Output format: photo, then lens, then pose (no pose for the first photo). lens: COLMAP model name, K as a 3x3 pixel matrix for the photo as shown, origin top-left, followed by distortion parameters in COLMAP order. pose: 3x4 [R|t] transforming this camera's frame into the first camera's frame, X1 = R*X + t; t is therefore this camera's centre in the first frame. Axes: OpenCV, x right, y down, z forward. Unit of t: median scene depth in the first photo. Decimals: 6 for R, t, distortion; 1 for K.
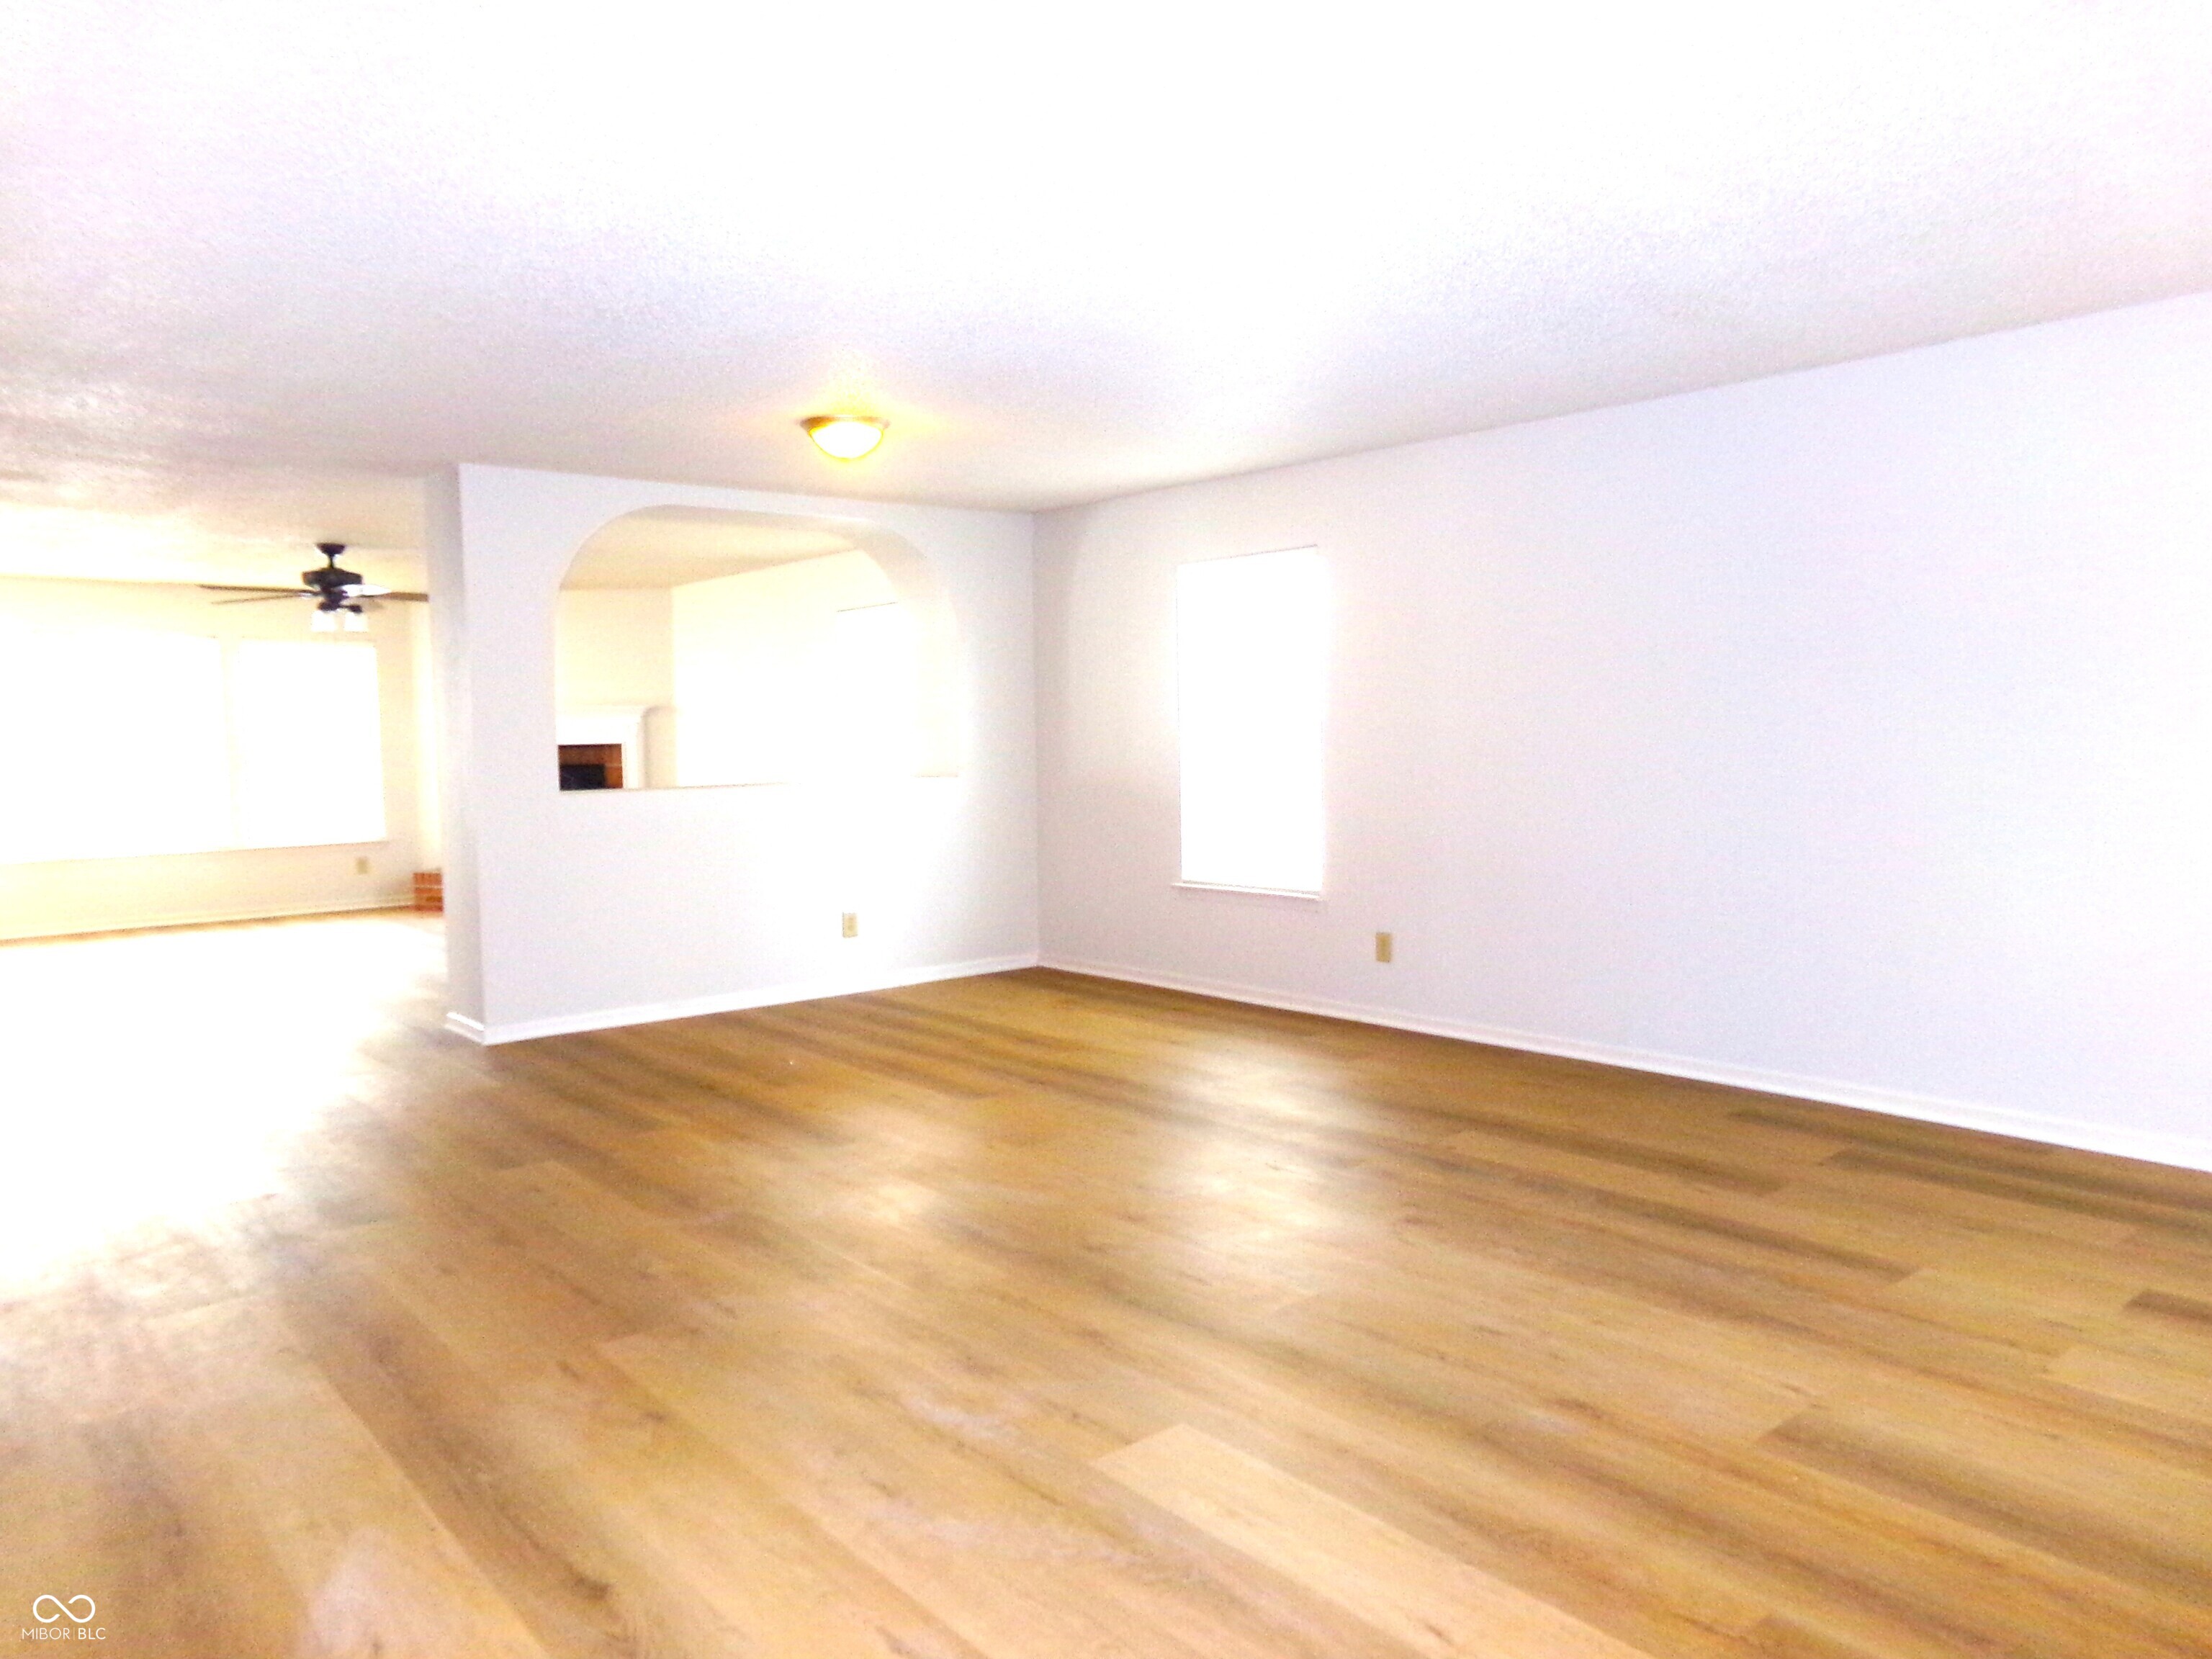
lens RADIAL K [[1490.7, 0, 1106.0], [0, 1490.7, 829.5], [0, 0, 1]] dist [-0.088620, 0.131441]
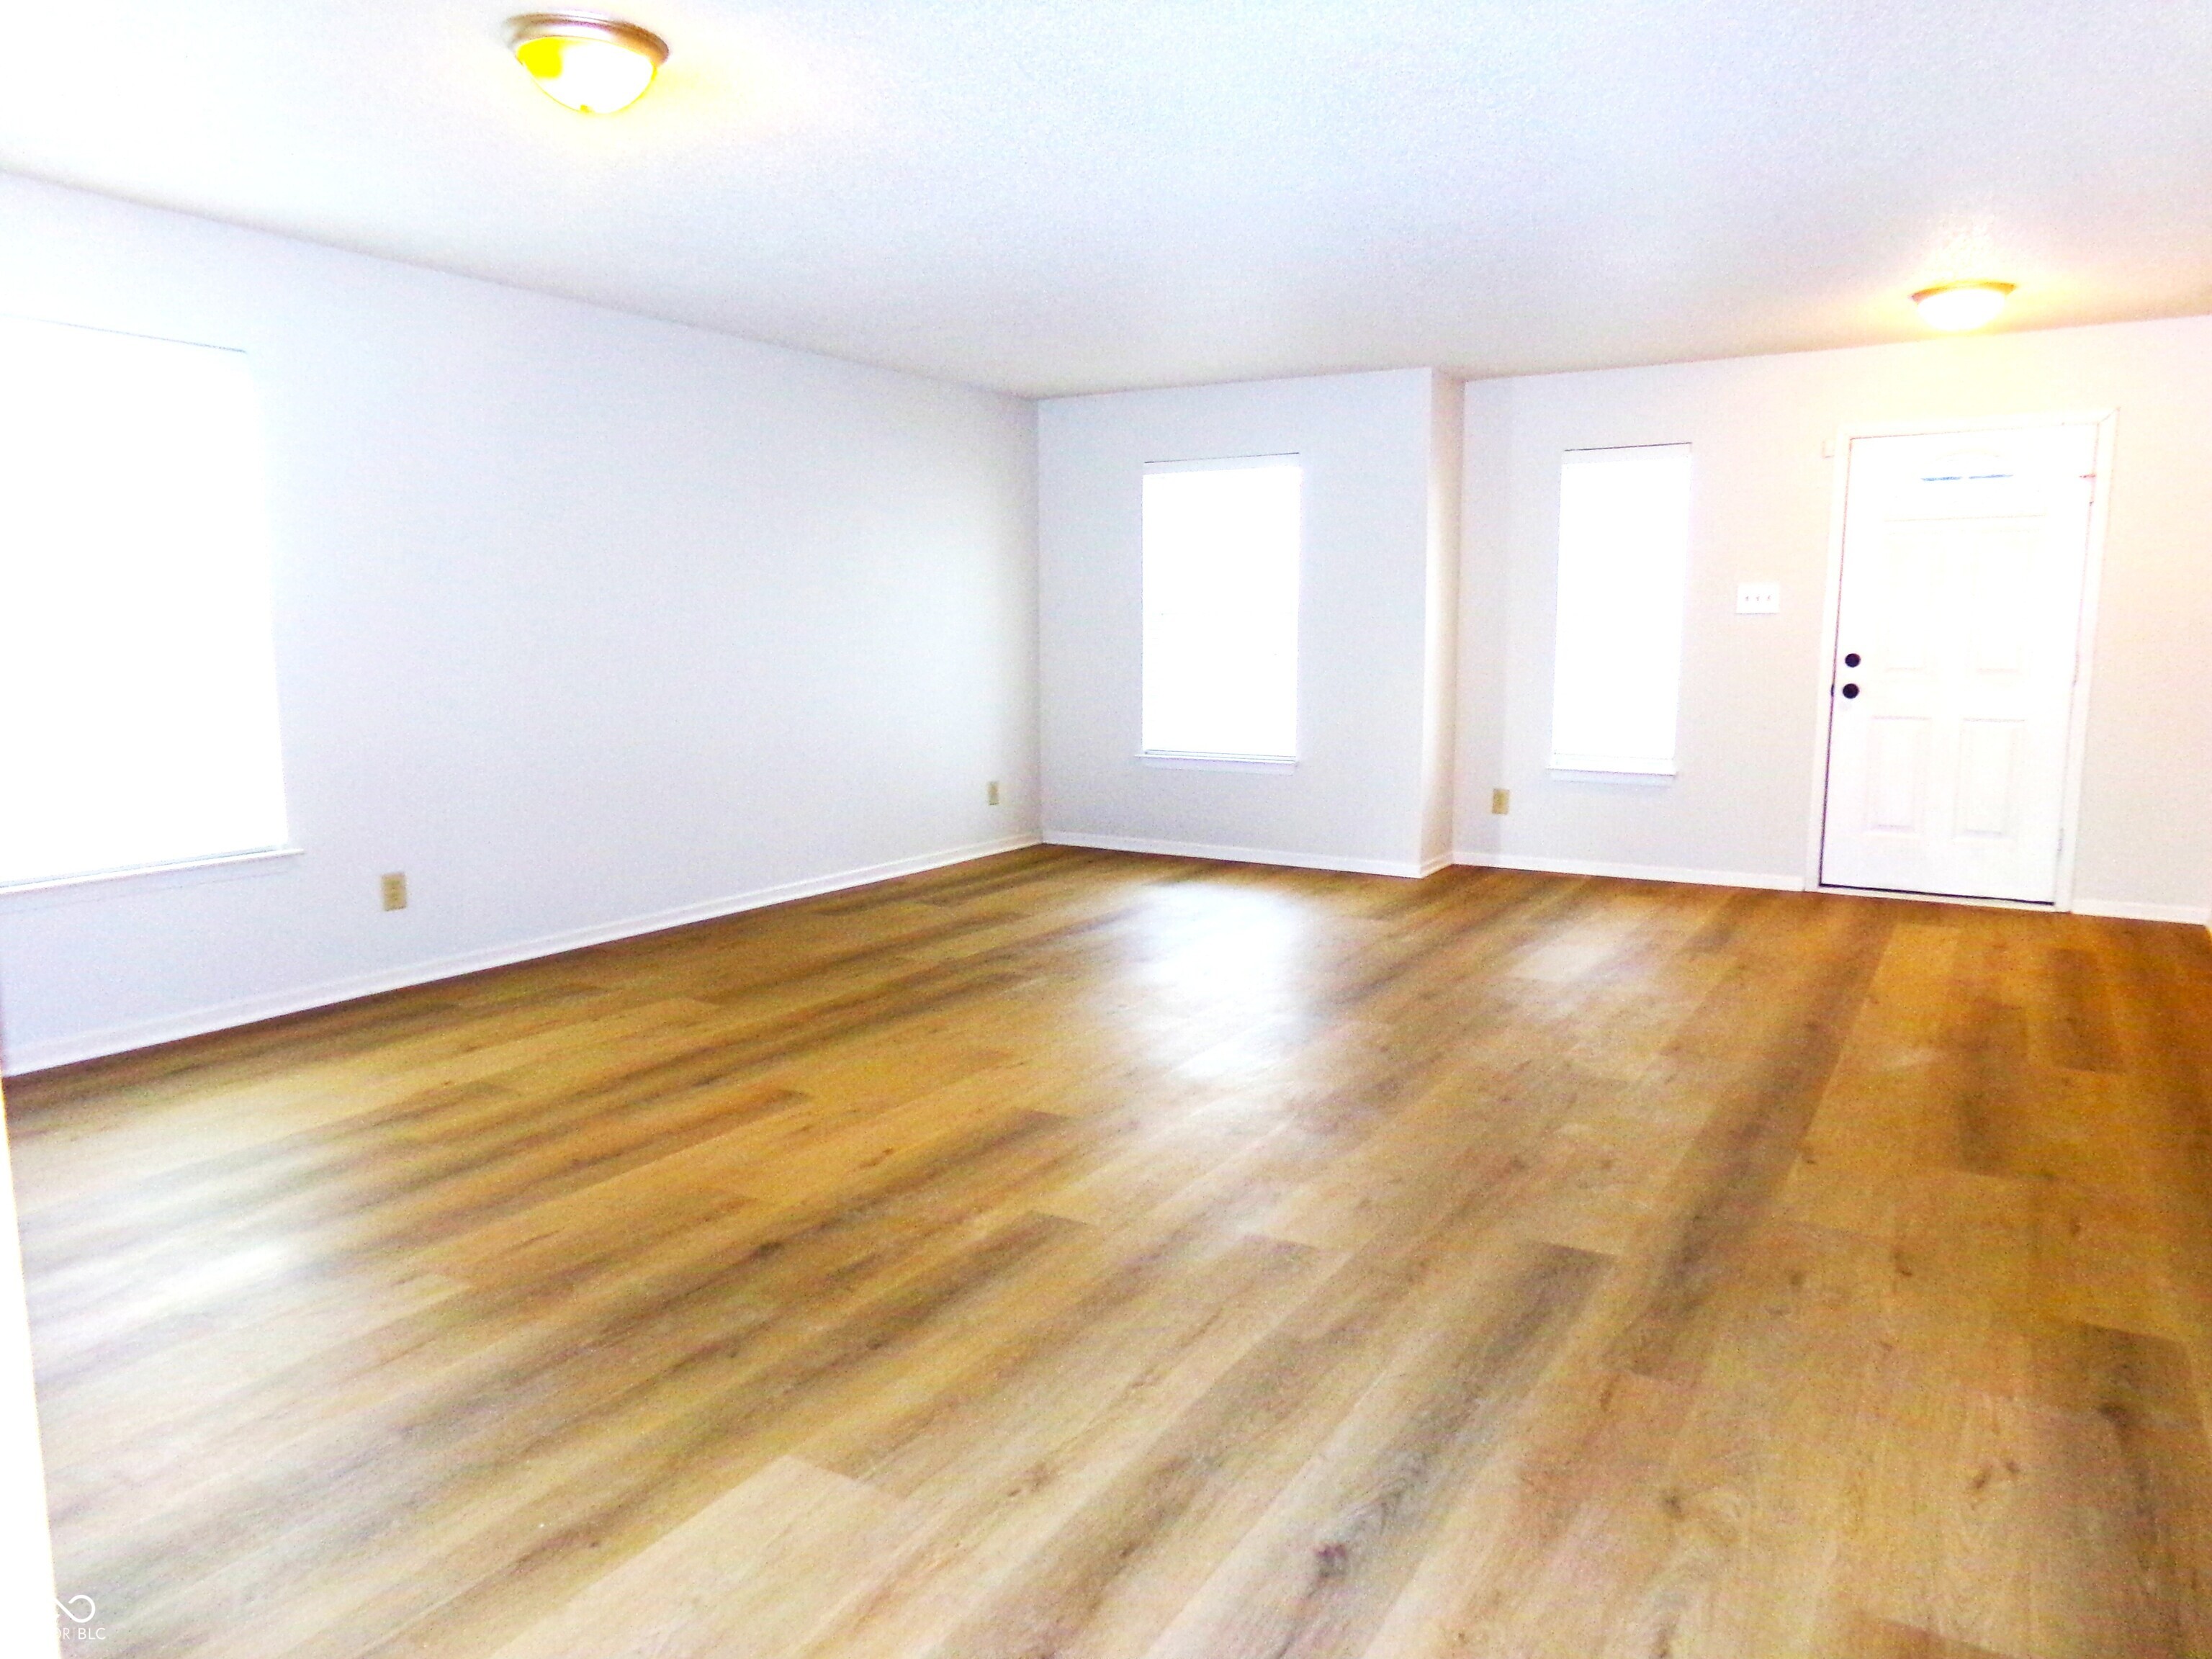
lens RADIAL K [[1490.7, 0, 1106.0], [0, 1490.7, 829.5], [0, 0, 1]] dist [-0.088620, 0.131441]
pose [[-0.297454, -0.118443, 0.947361, -0.650397], [0.071221, 0.986757, 0.145730, -0.041624], [-0.952076, 0.110820, -0.285079, 0.820678]]
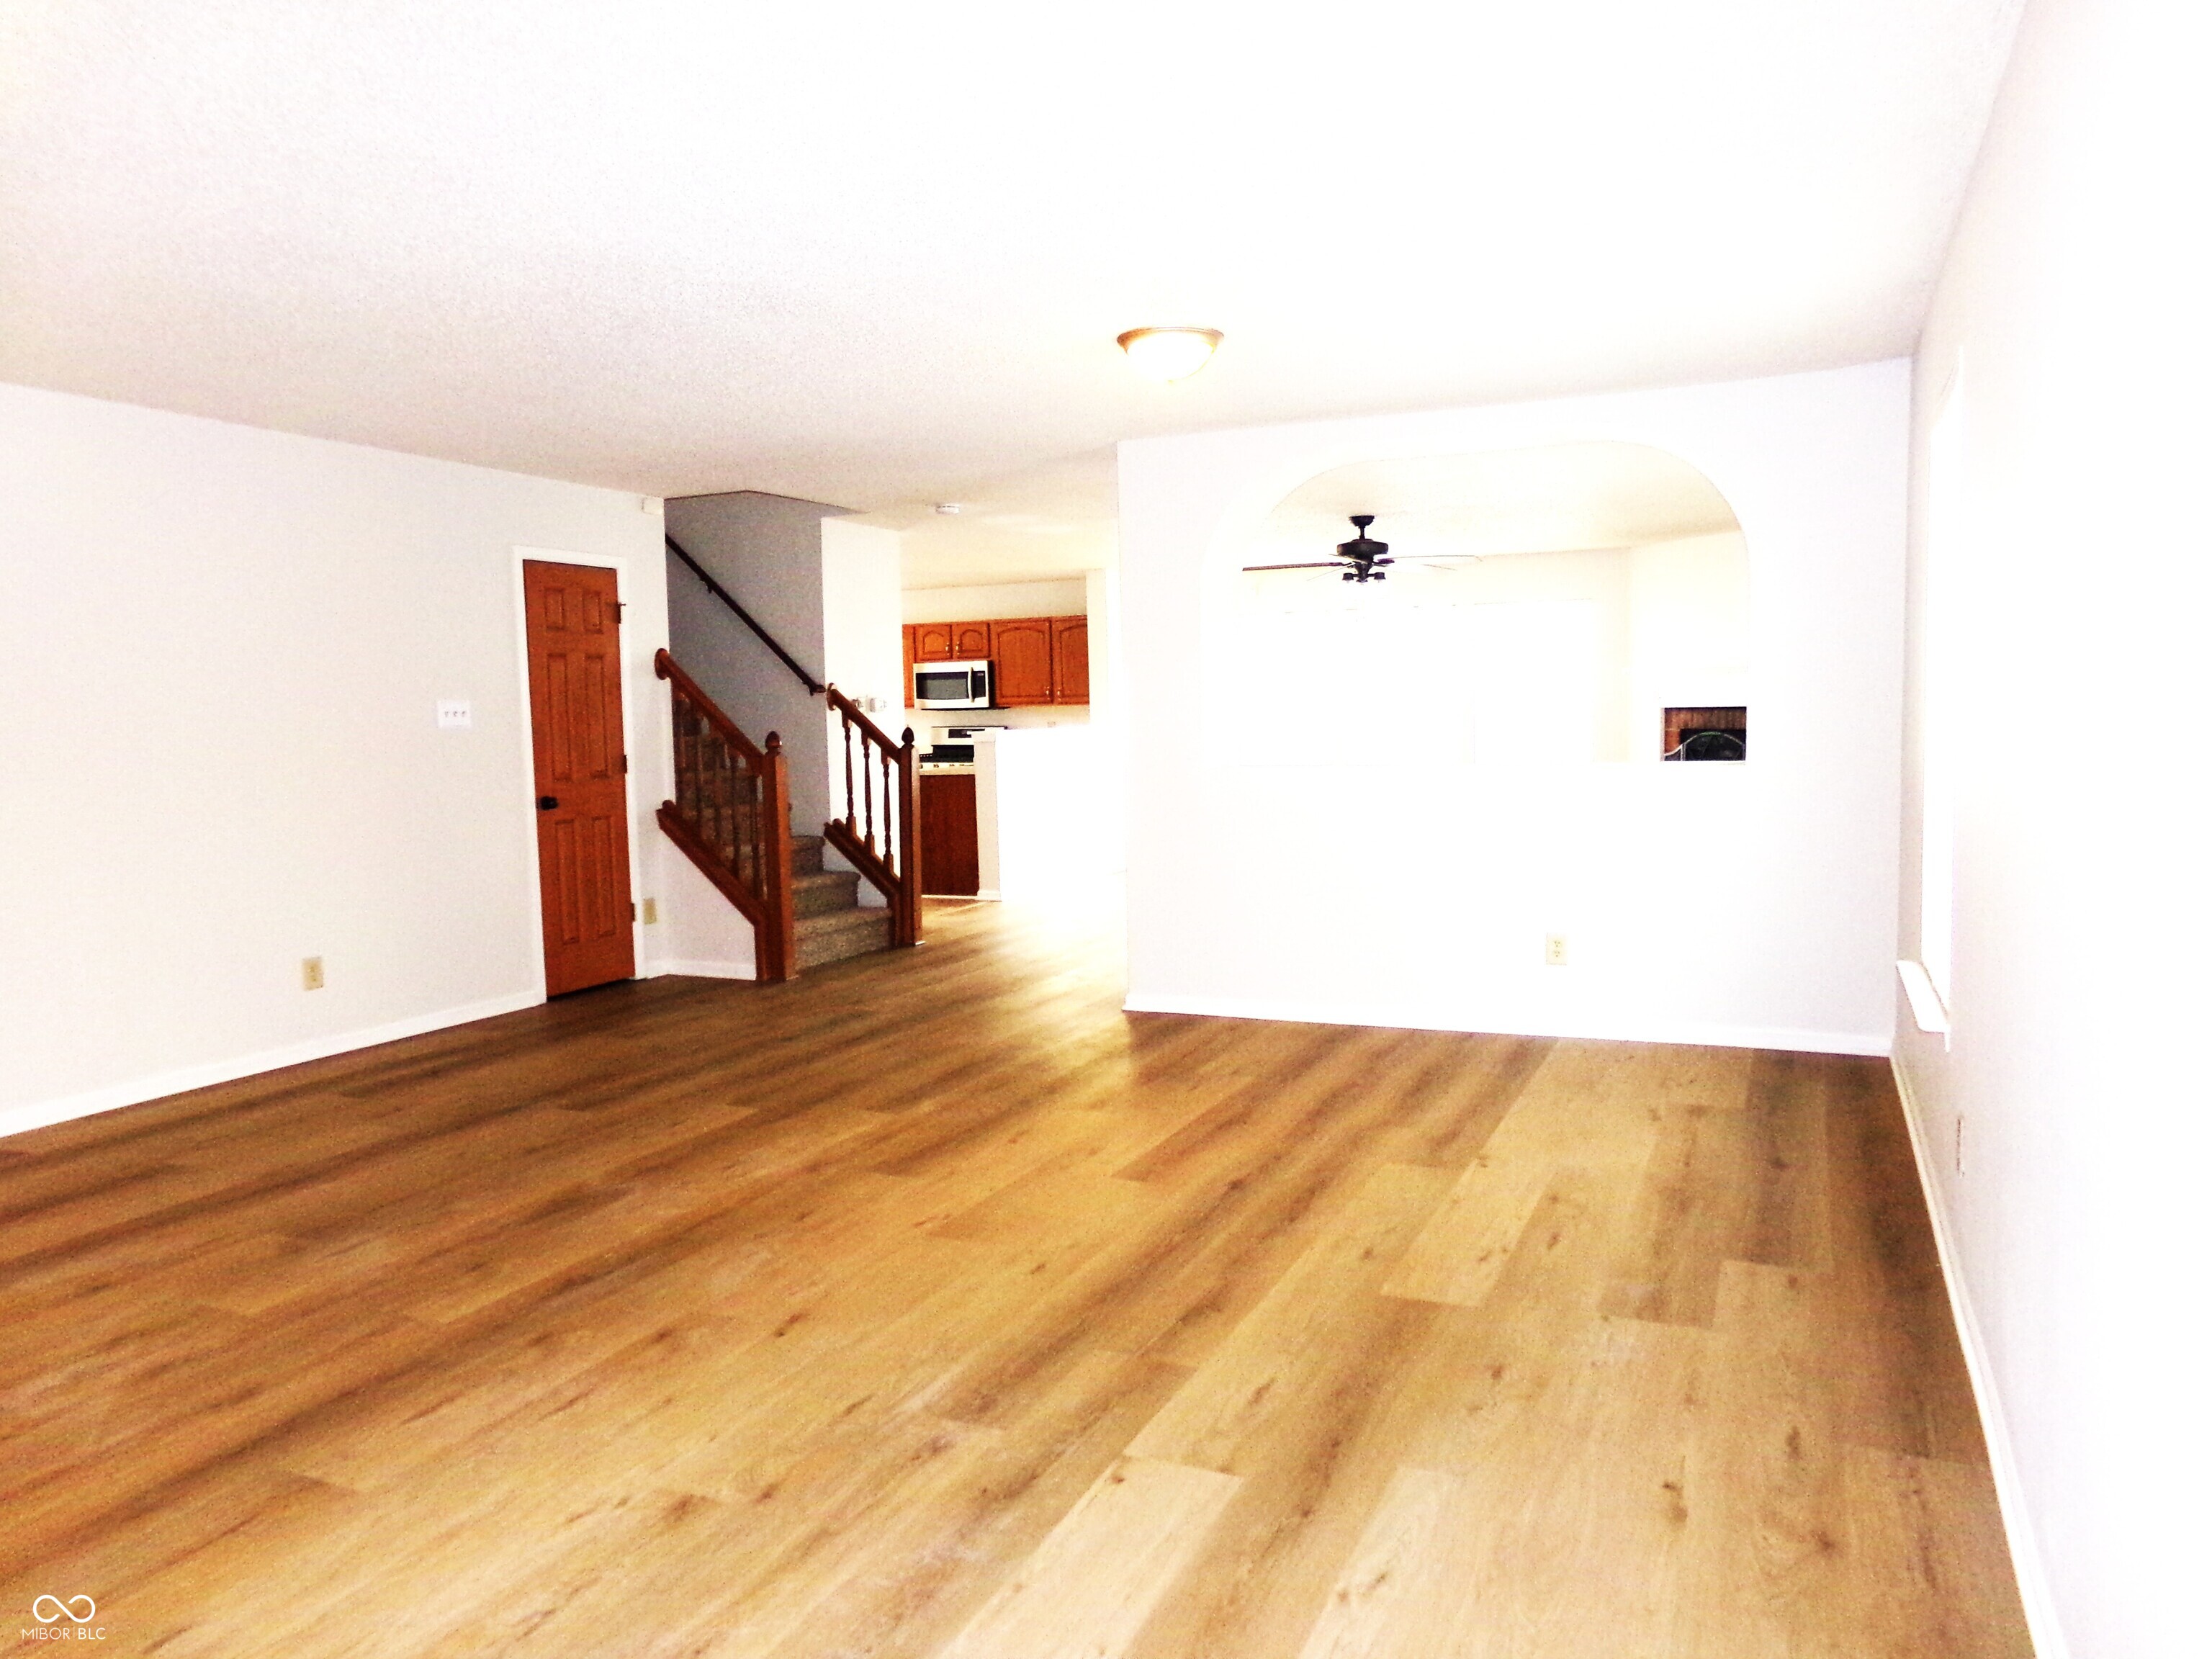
lens RADIAL K [[1490.7, 0, 1106.0], [0, 1490.7, 829.5], [0, 0, 1]] dist [-0.088620, 0.131441]
pose [[0.406407, 0.078011, -0.910356, 0.475918], [-0.041643, 0.996895, 0.066836, -0.045048], [0.912743, 0.010747, 0.408393, 0.518752]]
